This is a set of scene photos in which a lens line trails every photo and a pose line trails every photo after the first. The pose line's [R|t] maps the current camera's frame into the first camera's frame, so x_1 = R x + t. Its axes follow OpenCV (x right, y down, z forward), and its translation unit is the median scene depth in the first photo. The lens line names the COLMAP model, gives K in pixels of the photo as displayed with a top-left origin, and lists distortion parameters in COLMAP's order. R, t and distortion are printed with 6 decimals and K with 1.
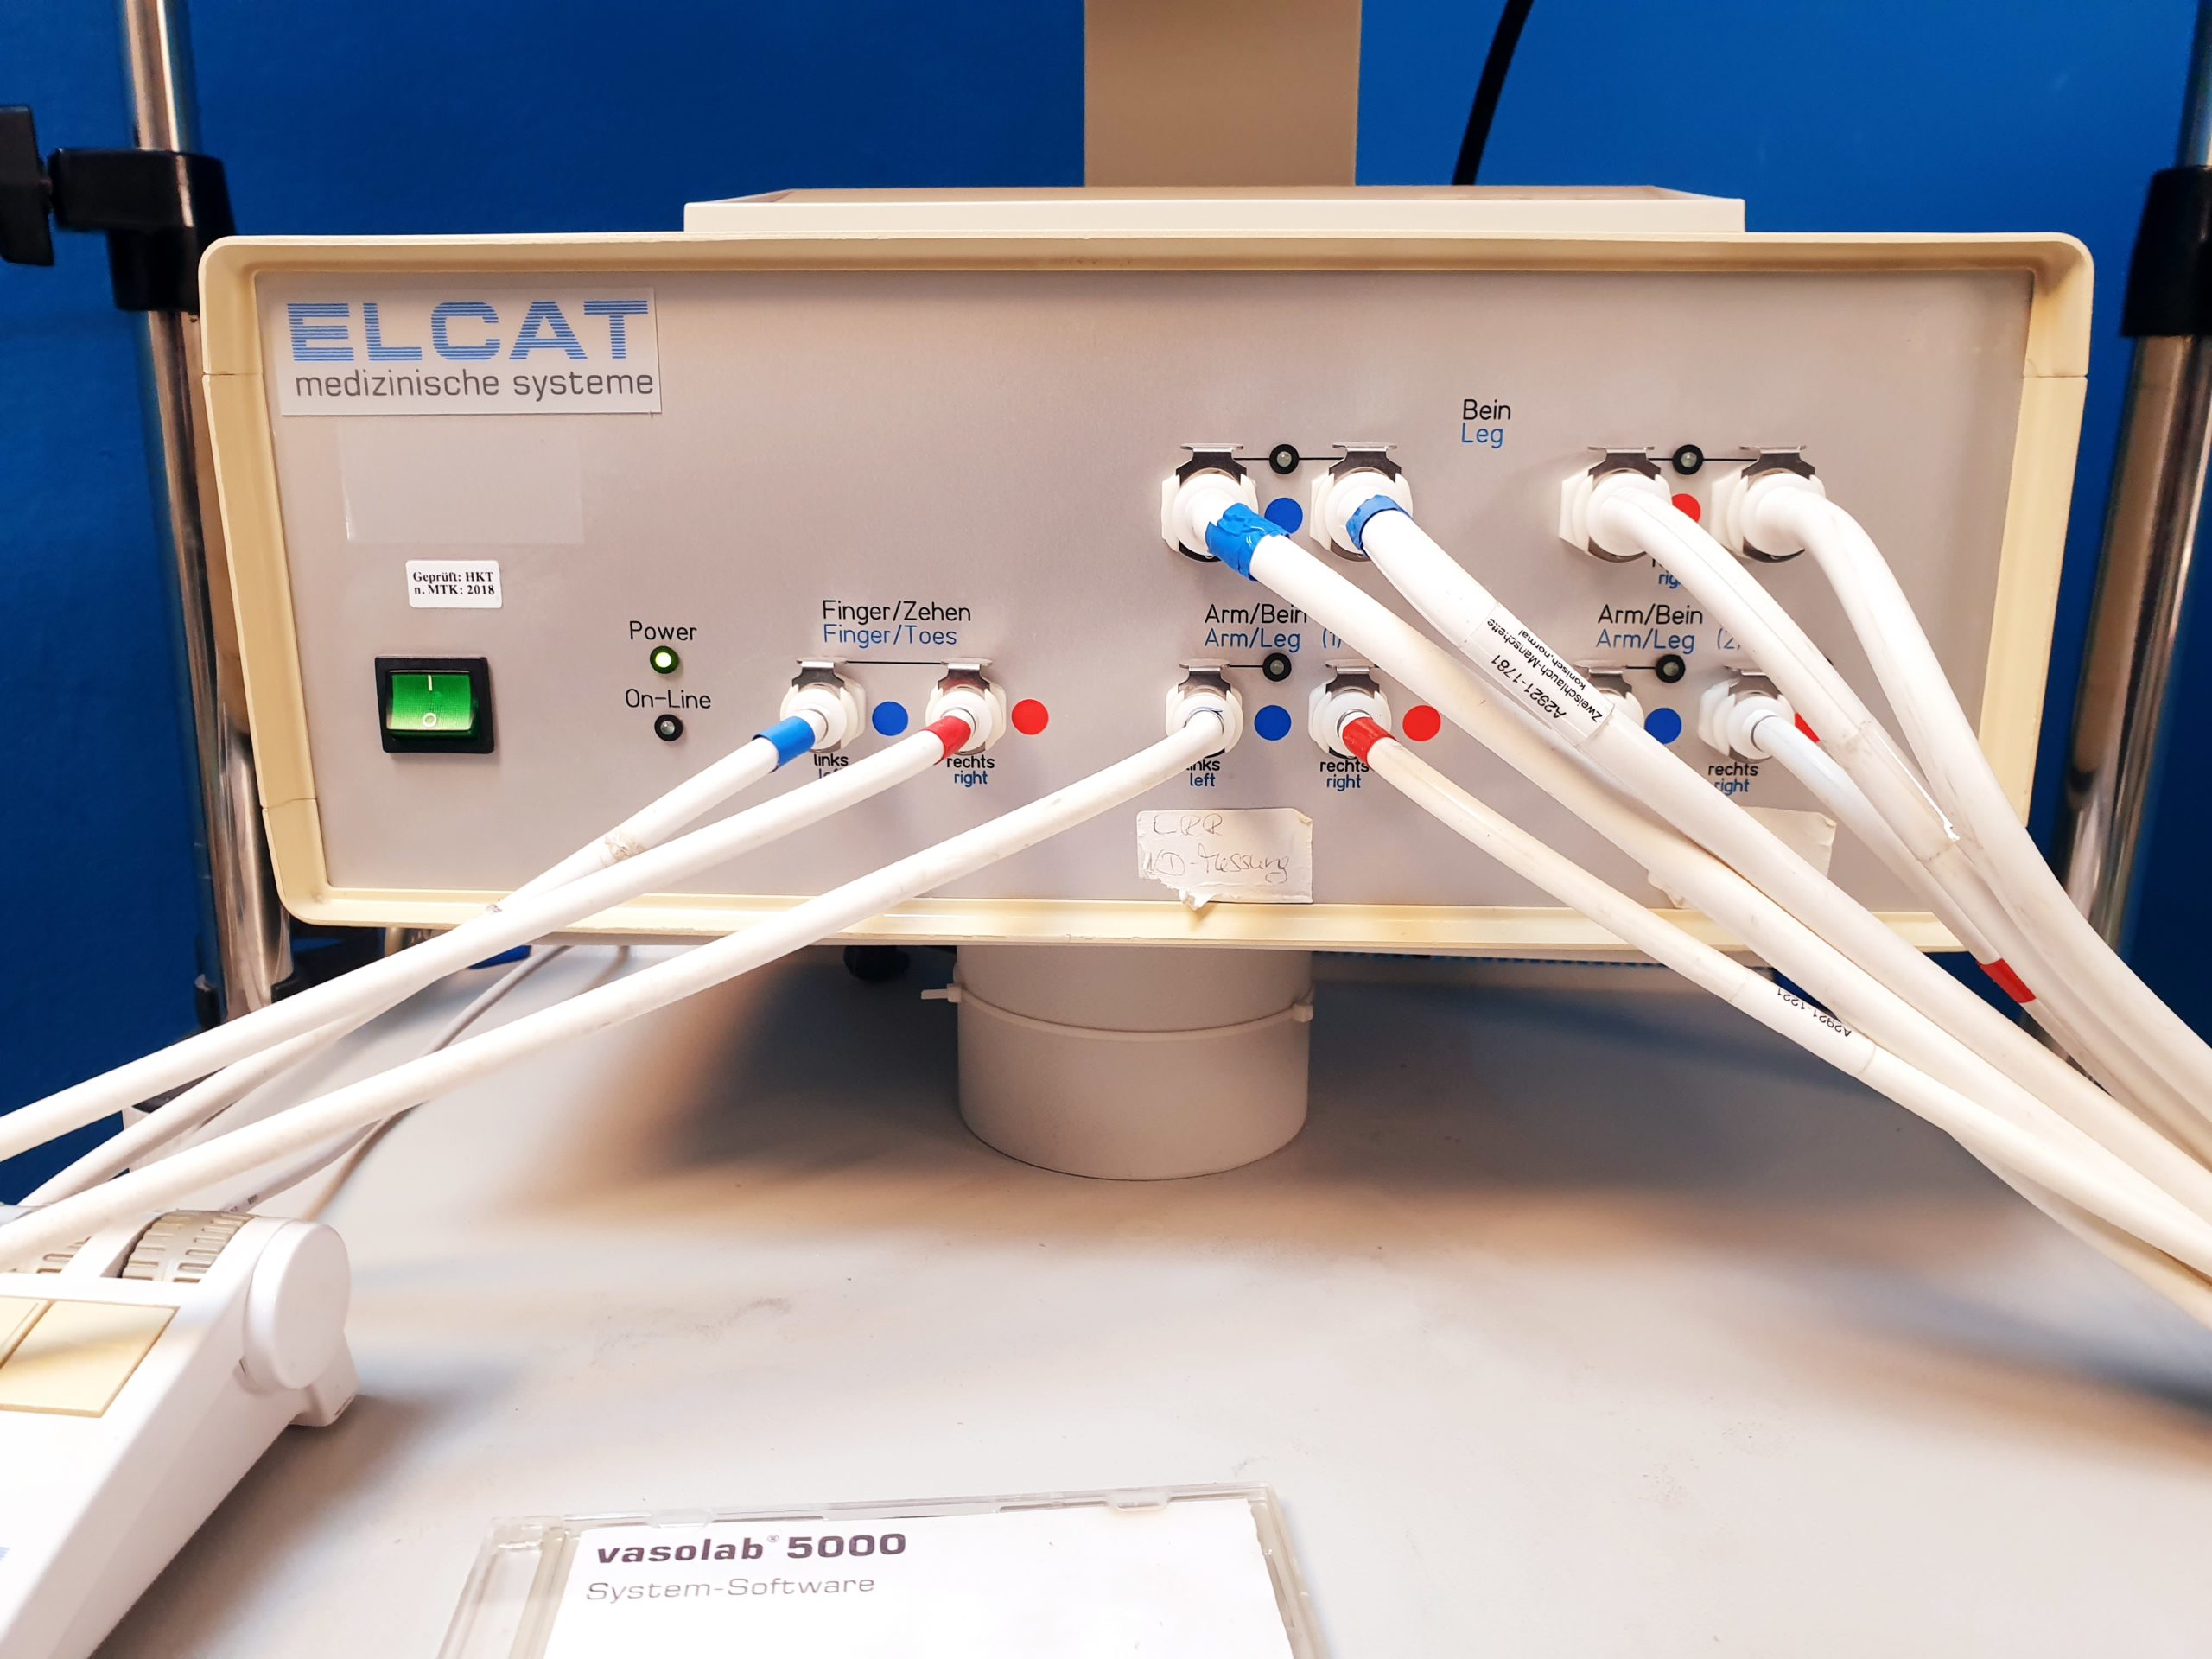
lens RADIAL K [[1604.2, 0, 1106.0], [0, 1604.2, 829.5], [0, 0, 1]] dist [0.006338, -0.031151]
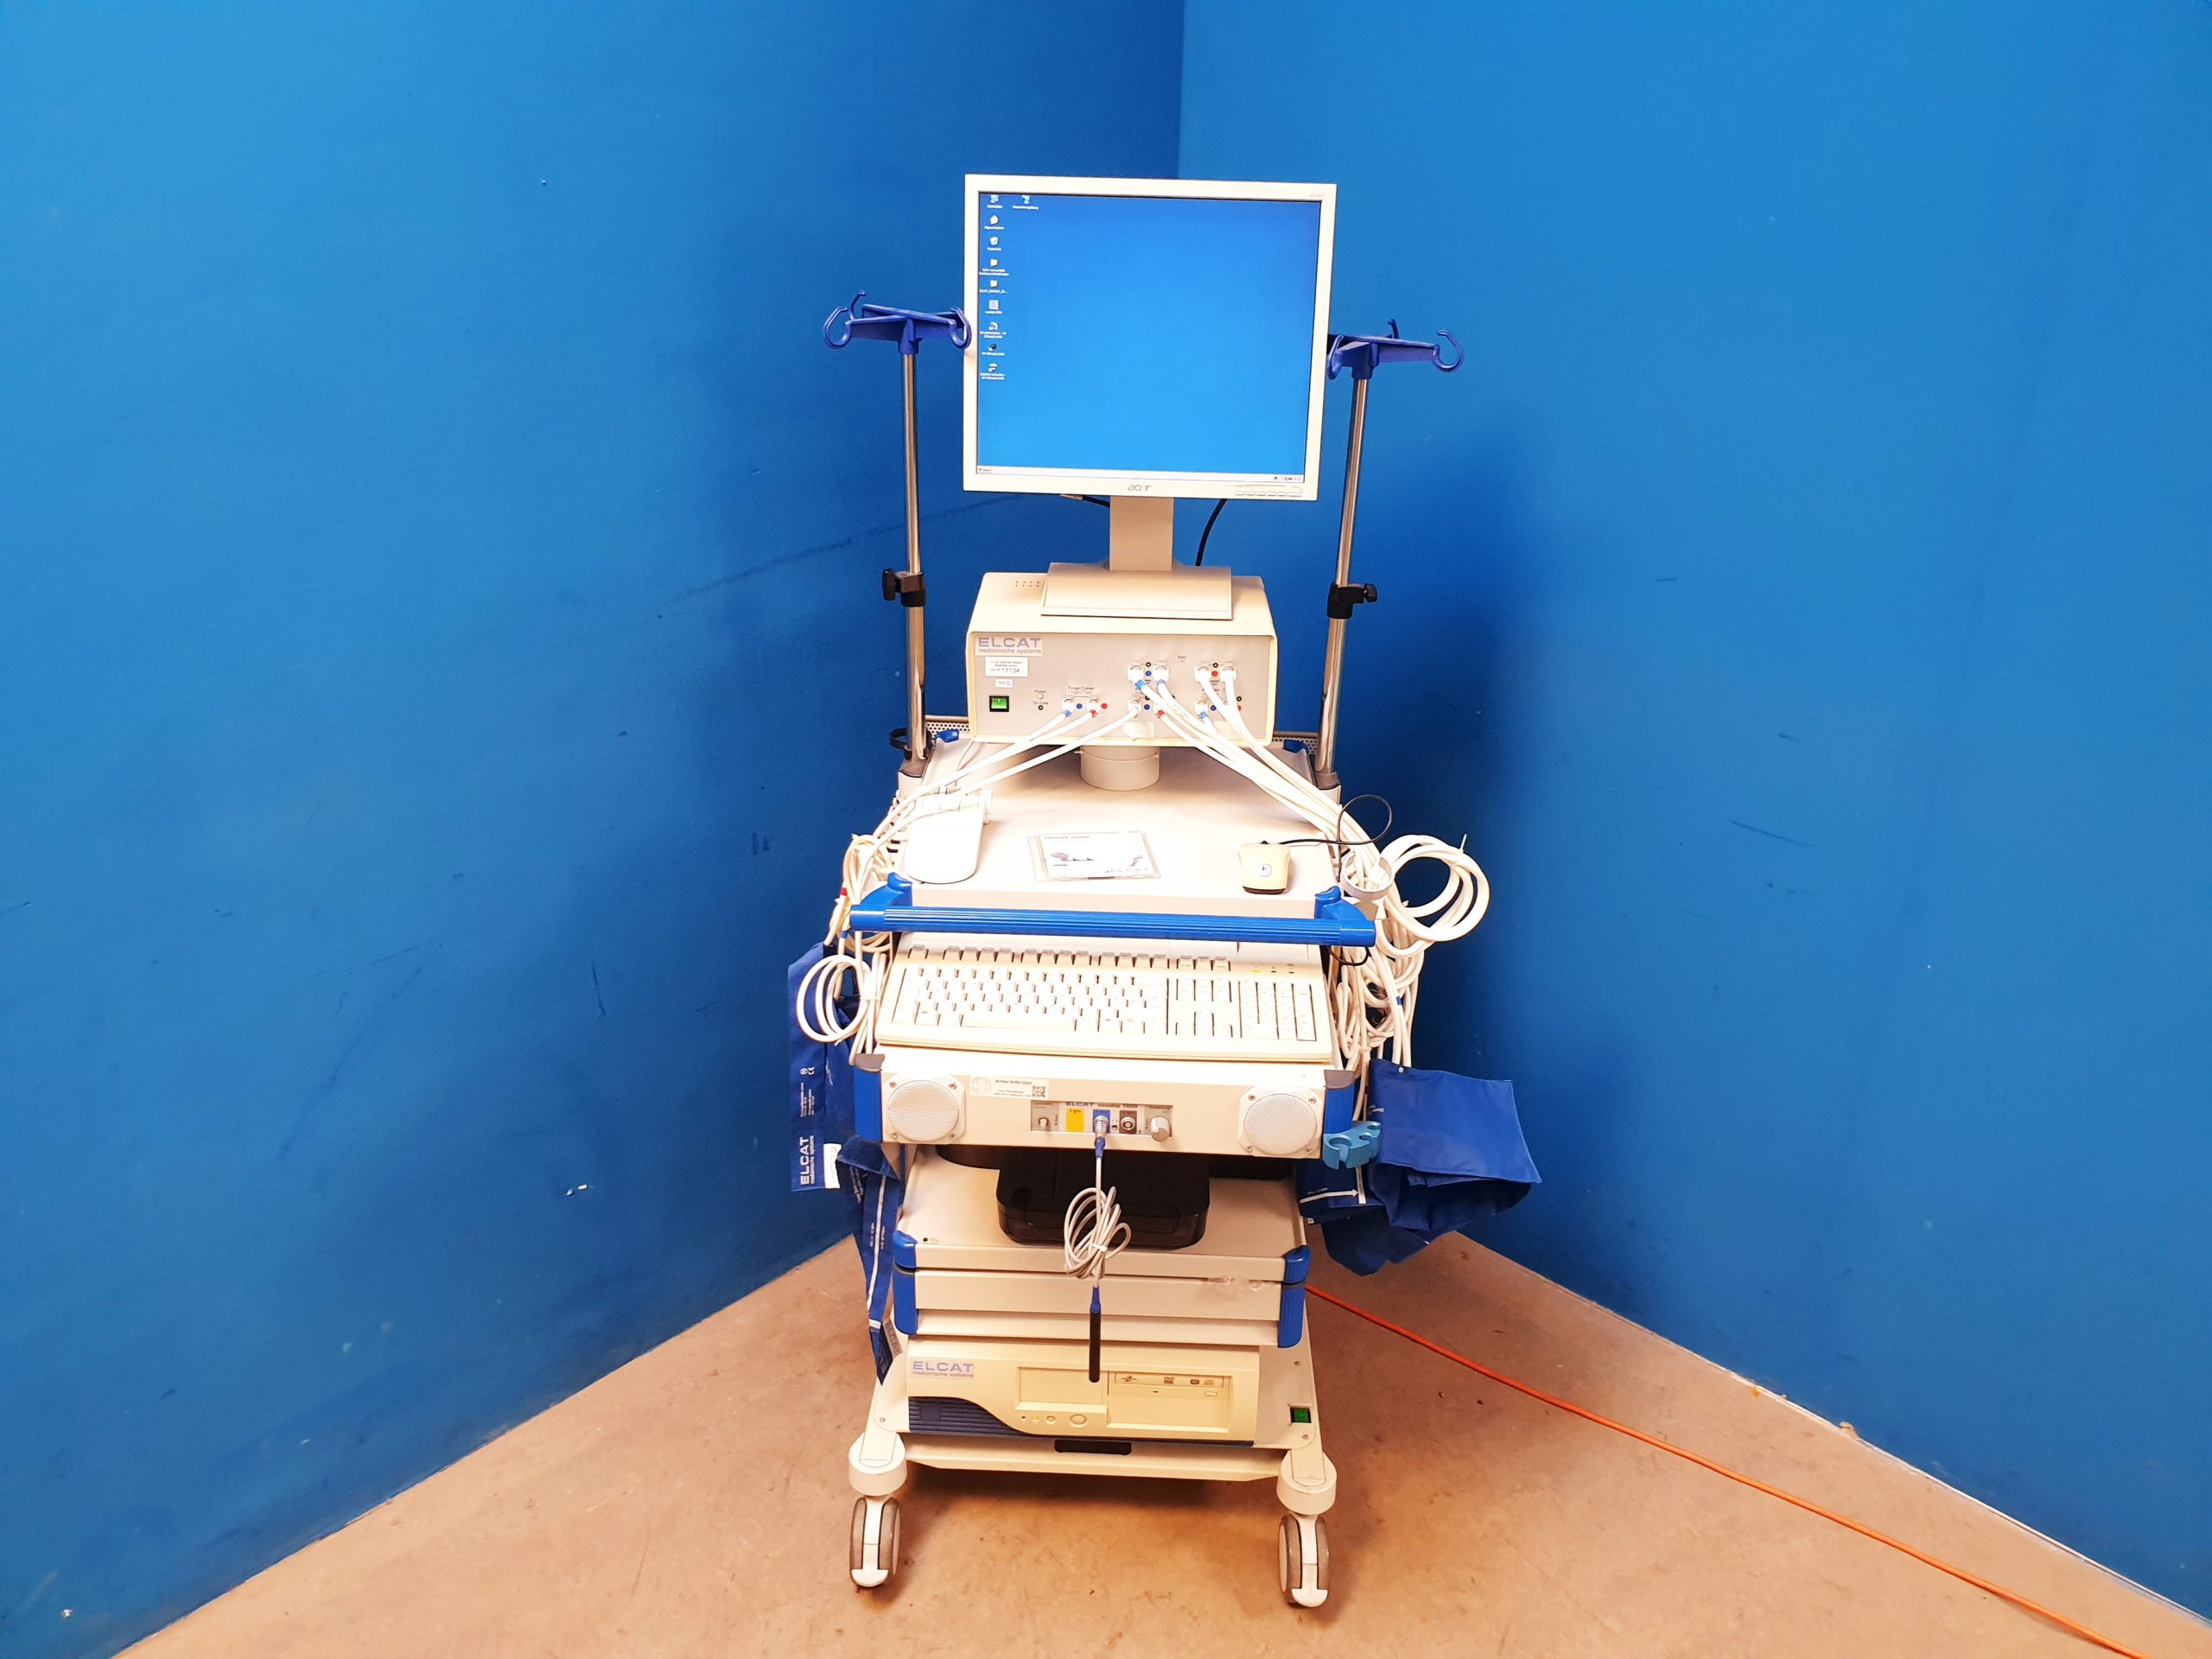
lens RADIAL K [[1710.2, 0, 1098.6], [0, 1710.2, 855.9], [0, 0, 1]] dist [0.002637, 0.006444]
pose [[0.999775, -0.002351, 0.021058, -0.199915], [-0.001738, 0.981375, 0.192092, -0.728257], [-0.021117, -0.192085, 0.981151, -5.163617]]
